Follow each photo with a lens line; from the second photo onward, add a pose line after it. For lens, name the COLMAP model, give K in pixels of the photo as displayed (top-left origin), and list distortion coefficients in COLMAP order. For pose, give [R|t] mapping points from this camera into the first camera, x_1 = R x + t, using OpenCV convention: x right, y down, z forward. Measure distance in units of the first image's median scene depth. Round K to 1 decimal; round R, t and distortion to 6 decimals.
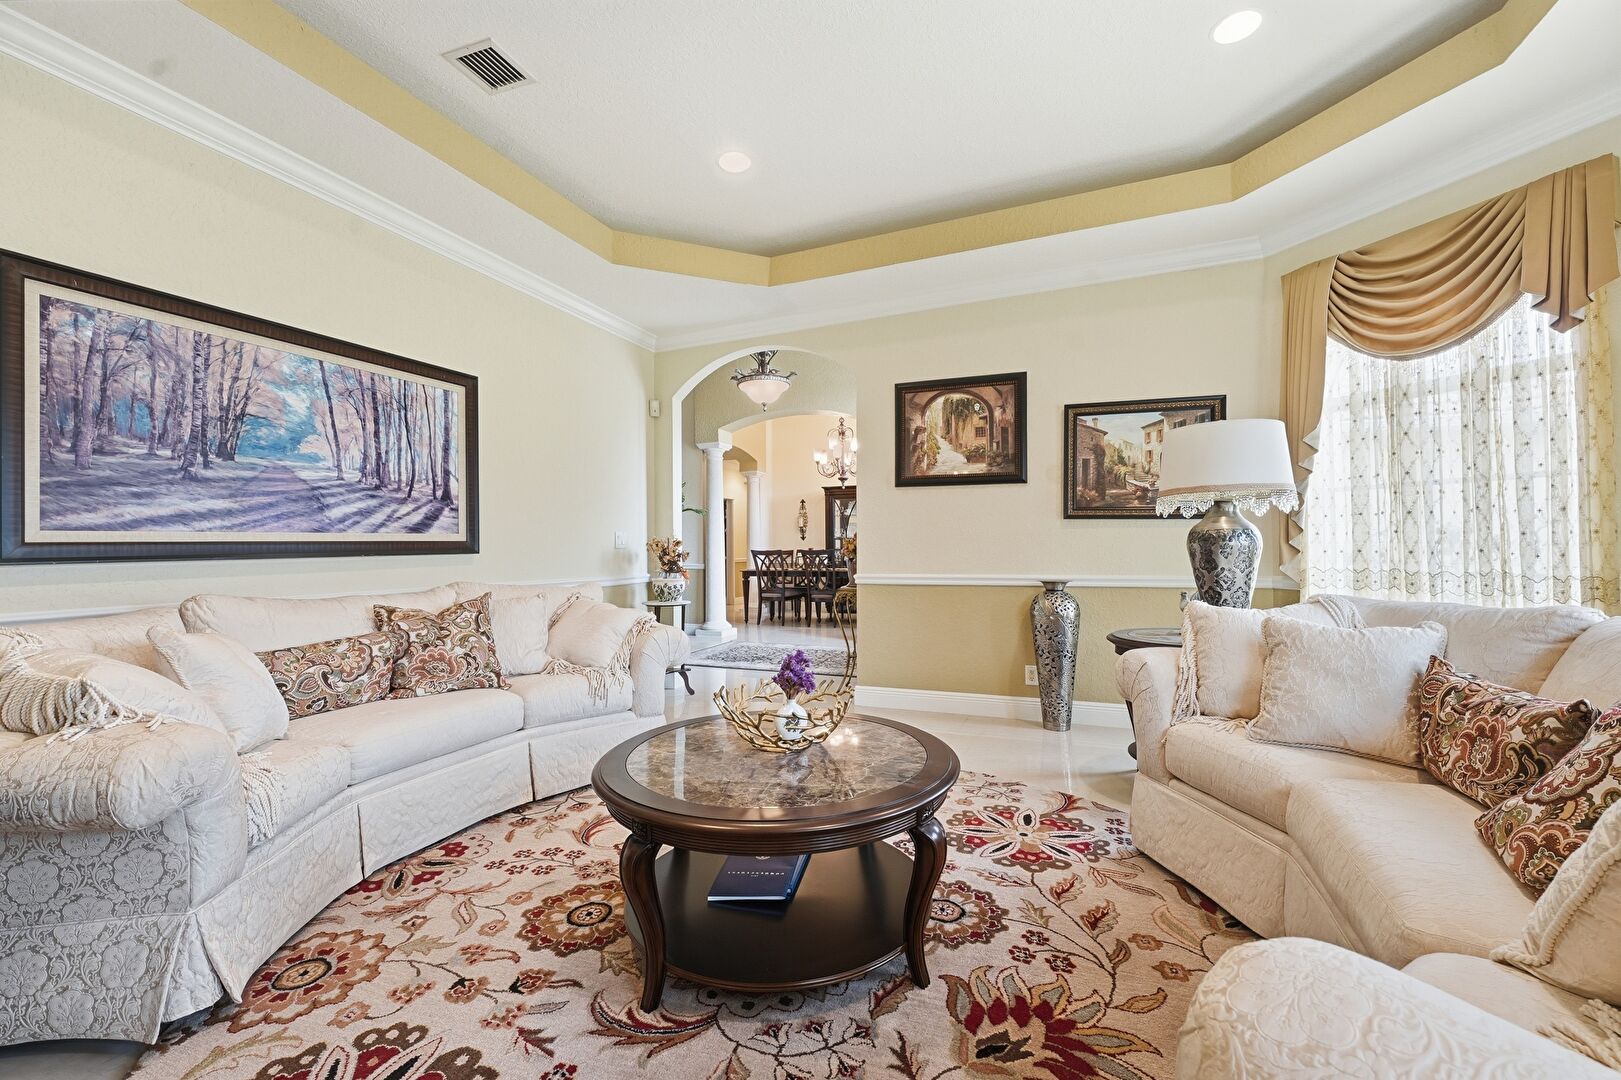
lens RADIAL K [[647.1, 0, 812.0], [0, 647.1, 546.7], [0, 0, 1]] dist [-0.002031, 0.000144]
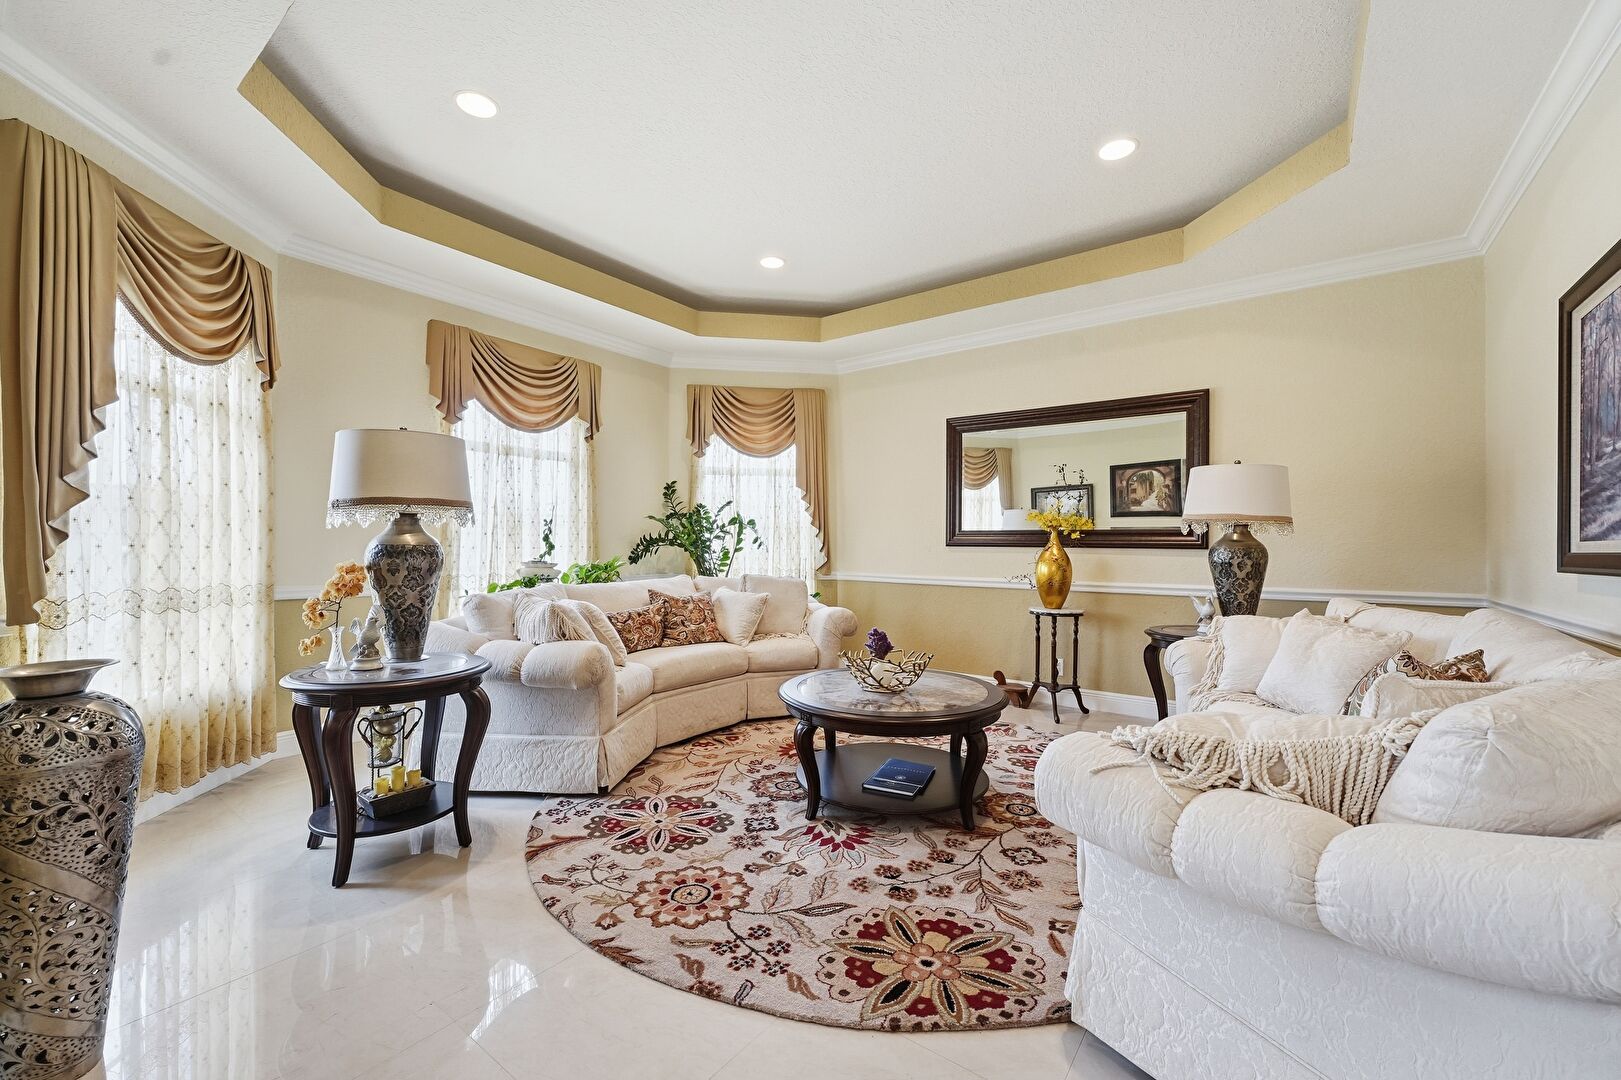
lens RADIAL K [[647.1, 0, 812.0], [0, 647.1, 546.7], [0, 0, 1]] dist [-0.002031, 0.000144]
pose [[-0.967278, 0.006127, 0.253646, -0.209830], [0.006581, 0.999978, 0.000941, -0.022165], [-0.253634, 0.002579, -0.967297, 2.020903]]
